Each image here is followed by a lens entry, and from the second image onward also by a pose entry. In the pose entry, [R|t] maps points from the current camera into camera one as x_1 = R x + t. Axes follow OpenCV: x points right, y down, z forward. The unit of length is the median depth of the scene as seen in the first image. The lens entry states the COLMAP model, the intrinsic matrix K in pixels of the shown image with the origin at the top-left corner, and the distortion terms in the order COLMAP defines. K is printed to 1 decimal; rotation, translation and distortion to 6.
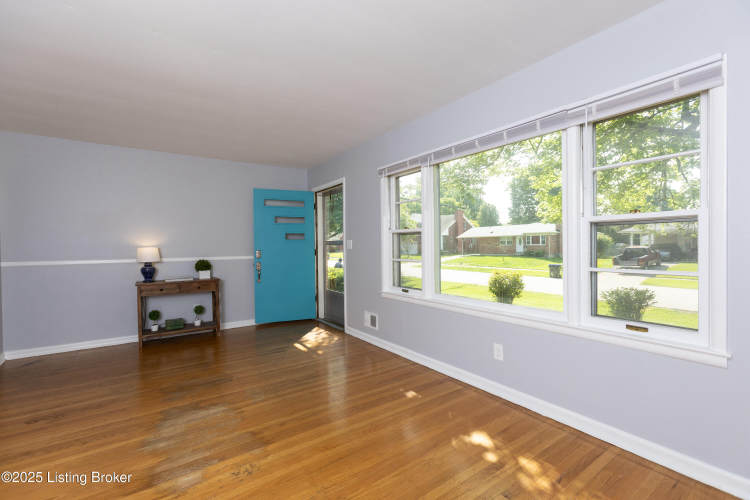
lens RADIAL K [[327.8, 0, 375.0], [0, 327.8, 250.0], [0, 0, 1]] dist [0.000079, 0.000077]
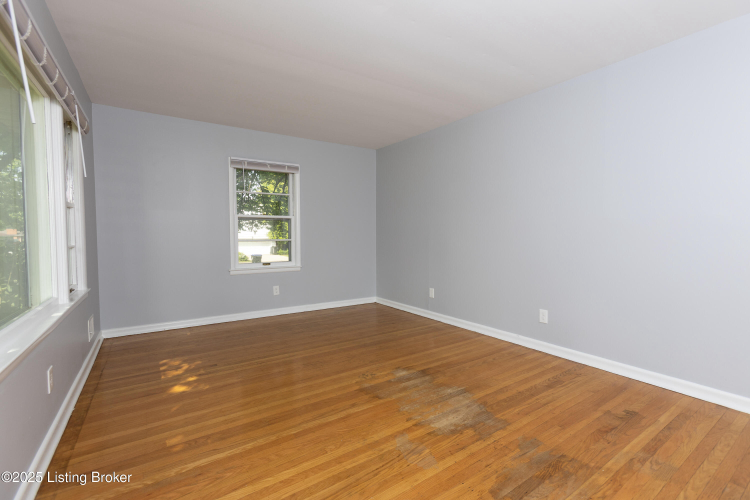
lens RADIAL K [[335.1, 0, 378.2], [0, 335.1, 245.6], [0, 0, 1]] dist [0.001211, 0.000207]
pose [[-0.999936, 0.006949, 0.008935, -0.371087], [0.007482, 0.998101, 0.061141, -0.002030], [-0.008493, 0.061204, -0.998089, 1.985552]]
